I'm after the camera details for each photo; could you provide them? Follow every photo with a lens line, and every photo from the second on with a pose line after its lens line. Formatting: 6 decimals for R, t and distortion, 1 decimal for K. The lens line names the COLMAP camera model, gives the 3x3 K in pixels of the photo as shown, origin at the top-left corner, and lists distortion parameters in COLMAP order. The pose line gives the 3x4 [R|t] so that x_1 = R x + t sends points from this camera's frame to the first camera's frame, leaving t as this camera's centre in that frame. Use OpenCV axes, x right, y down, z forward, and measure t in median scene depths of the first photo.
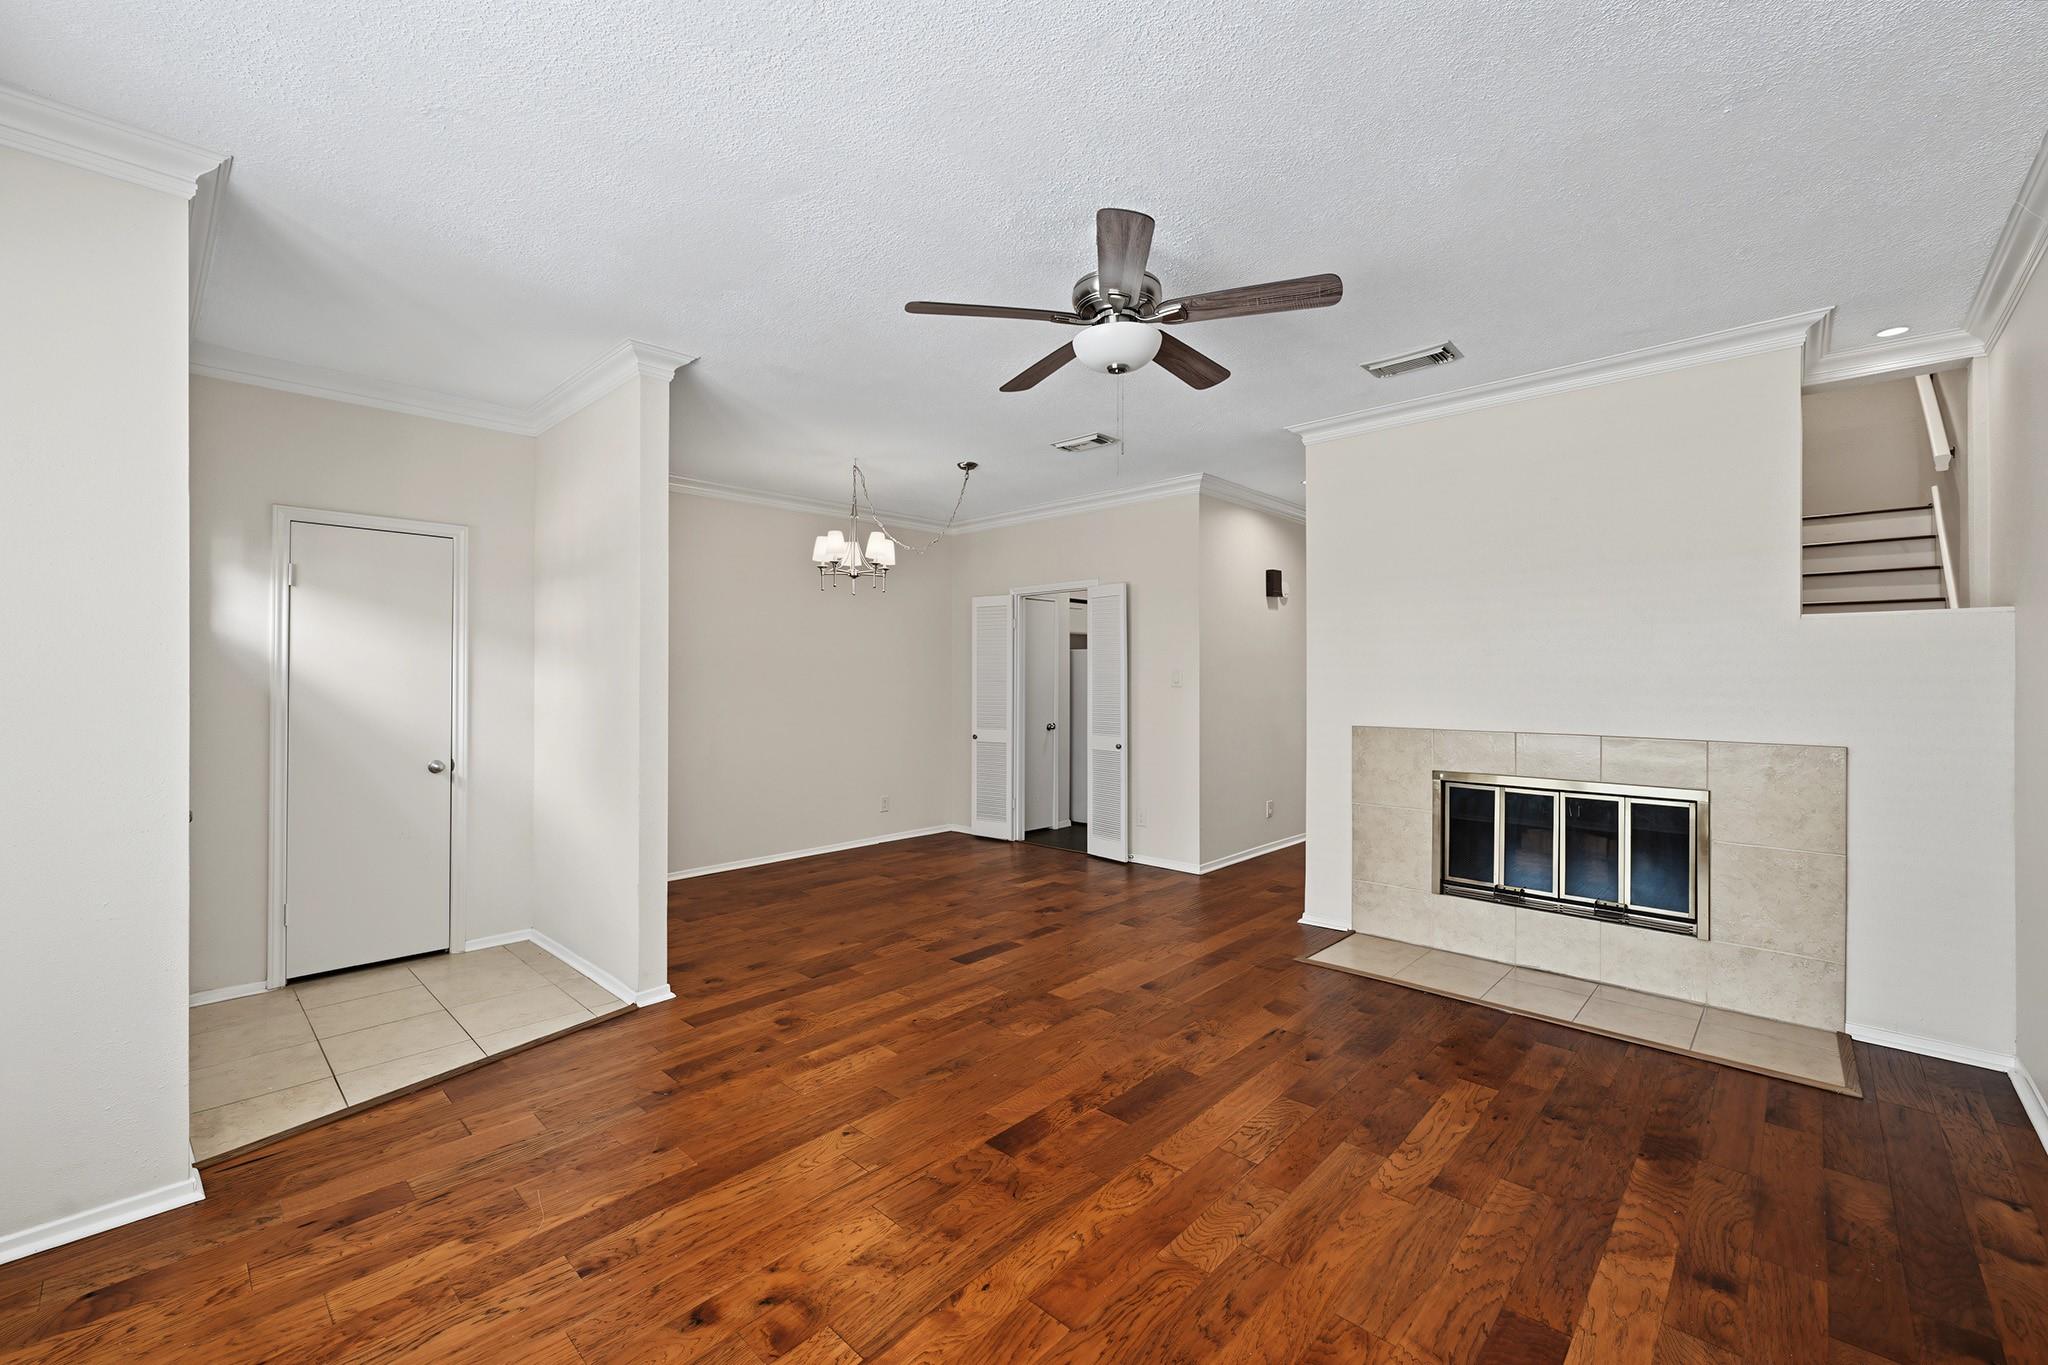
lens RADIAL K [[841.0, 0, 1010.2], [0, 841.0, 678.5], [0, 0, 1]] dist [-0.000843, -0.000124]
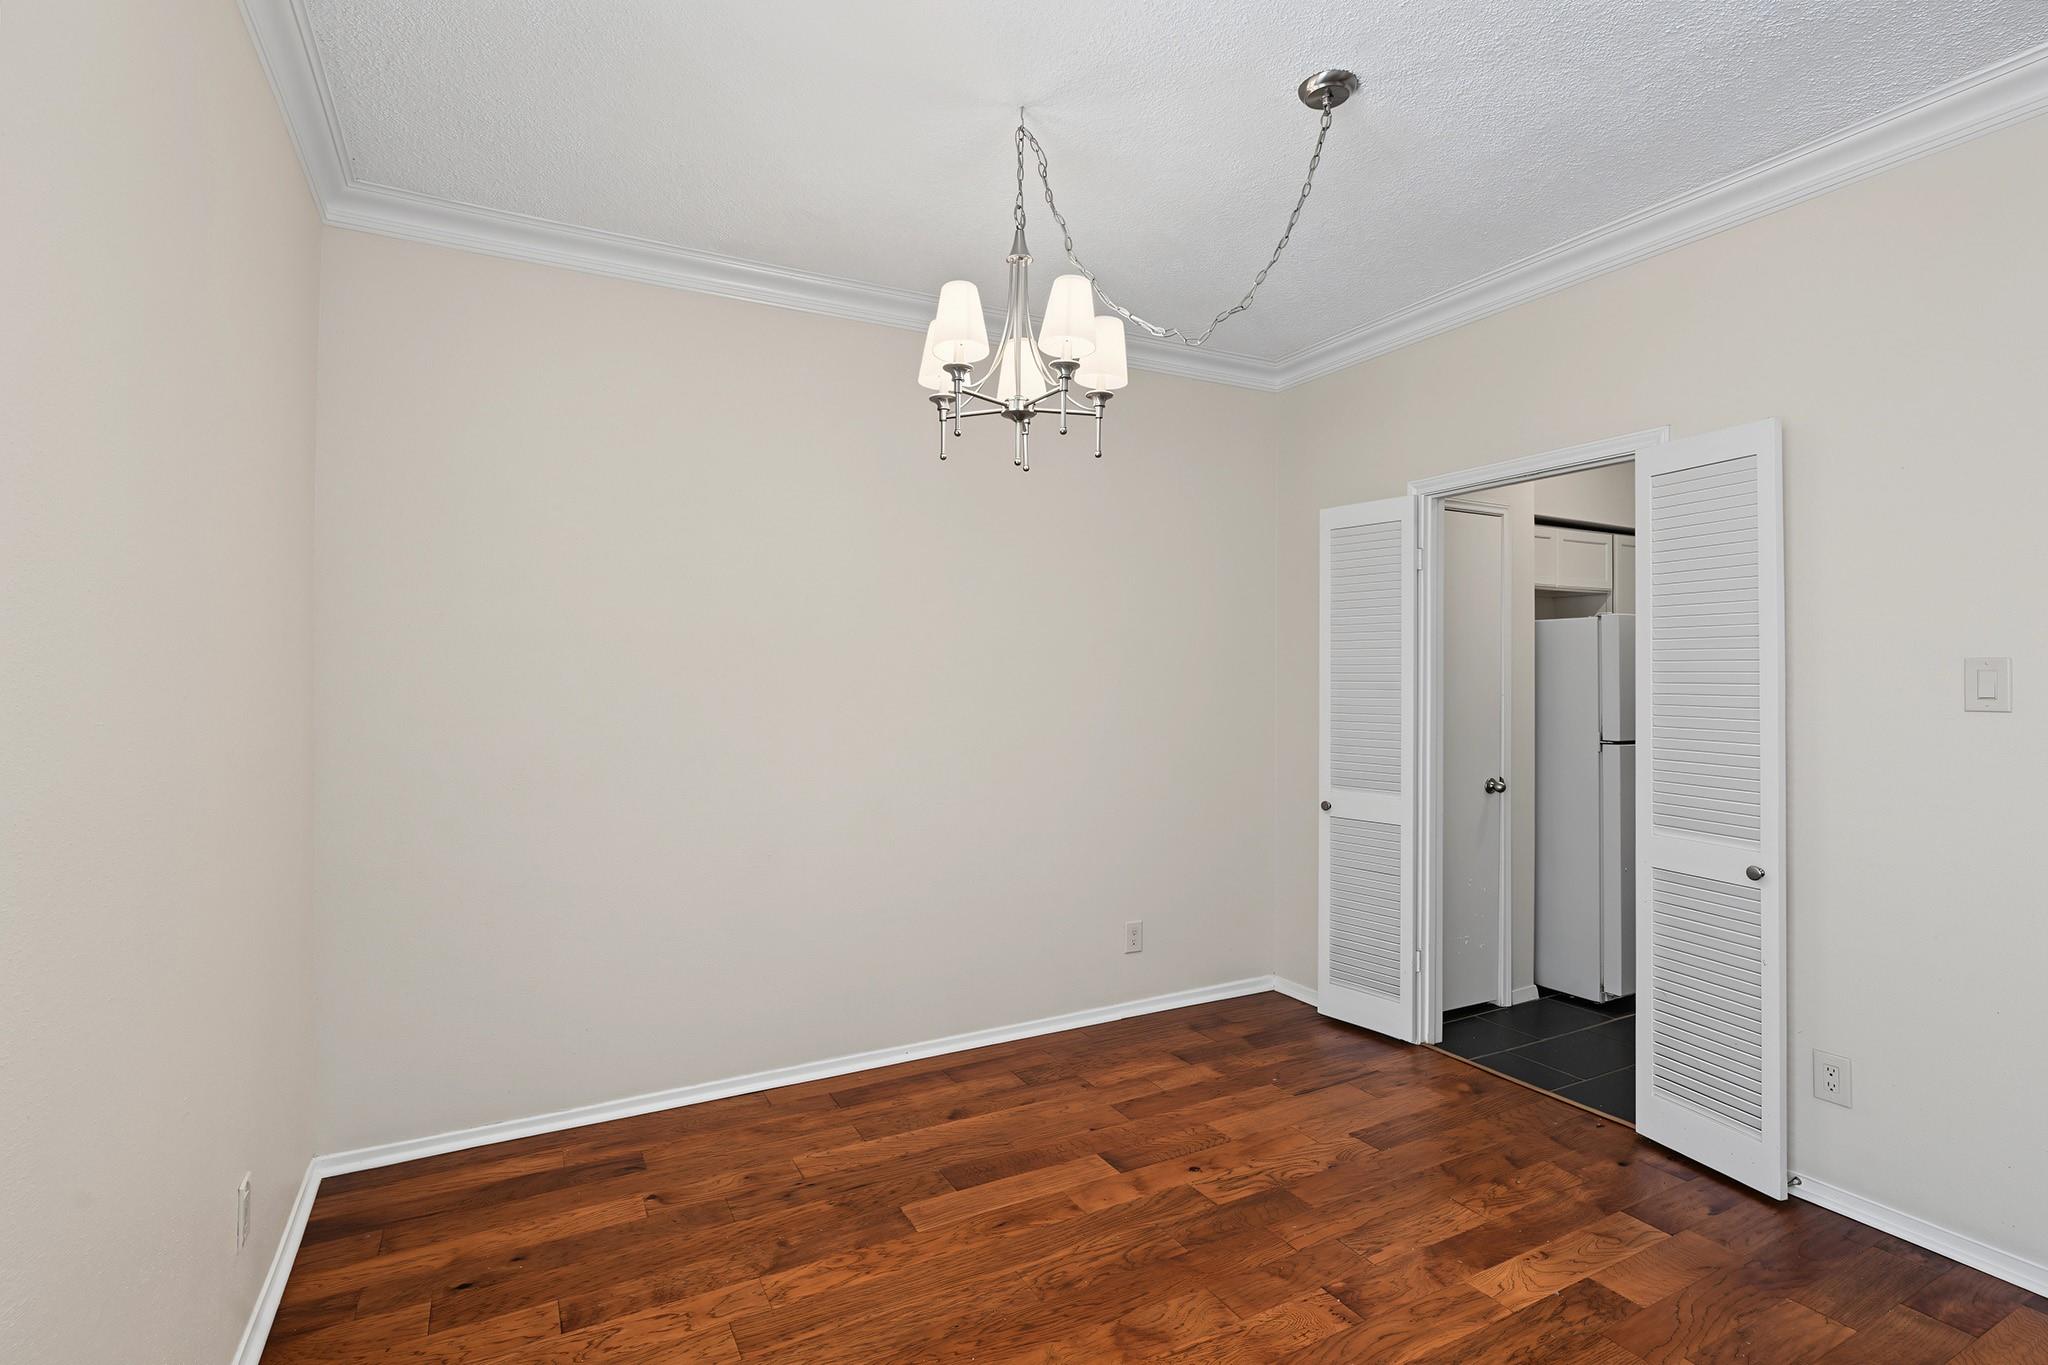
lens RADIAL K [[971.0, 0, 1015.6], [0, 971.0, 674.6], [0, 0, 1]] dist [0.001686, 0.000284]
pose [[0.948681, -0.000009, -0.316236, -0.074793], [-0.001263, 0.999992, -0.003815, -0.003954], [0.316233, 0.004018, 0.948673, 0.916292]]
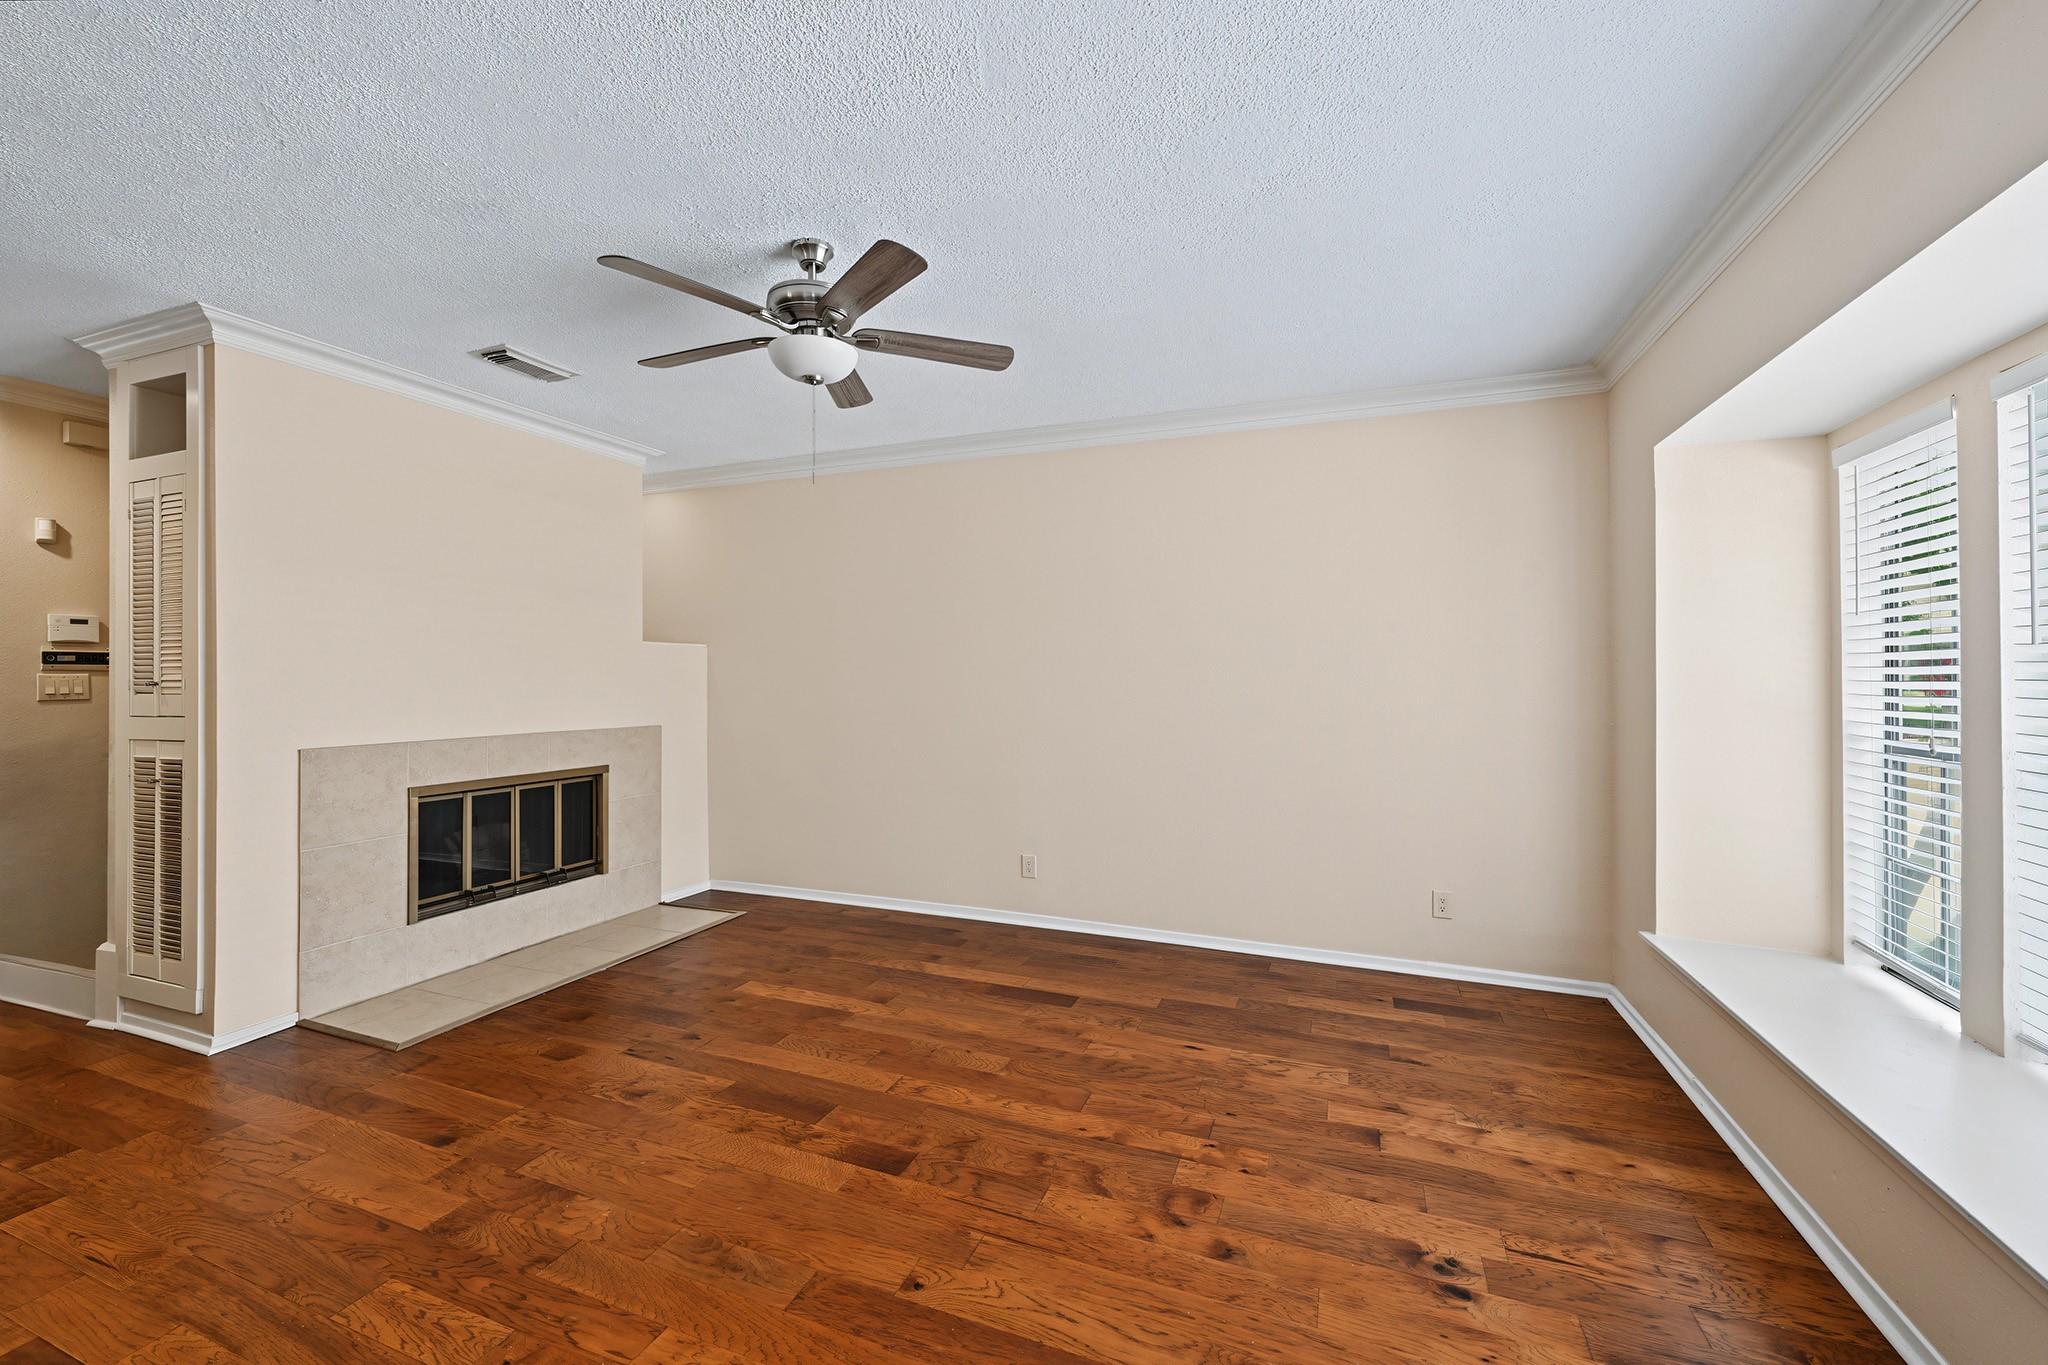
lens RADIAL K [[822.2, 0, 1024.0], [0, 822.2, 682.5], [0, 0, 1]] dist [-0.002322, -0.000218]
pose [[-0.383575, -0.003407, 0.923503, -0.688552], [0.004299, 0.999976, 0.005474, -0.006787], [-0.923500, 0.006070, -0.383551, 0.896513]]
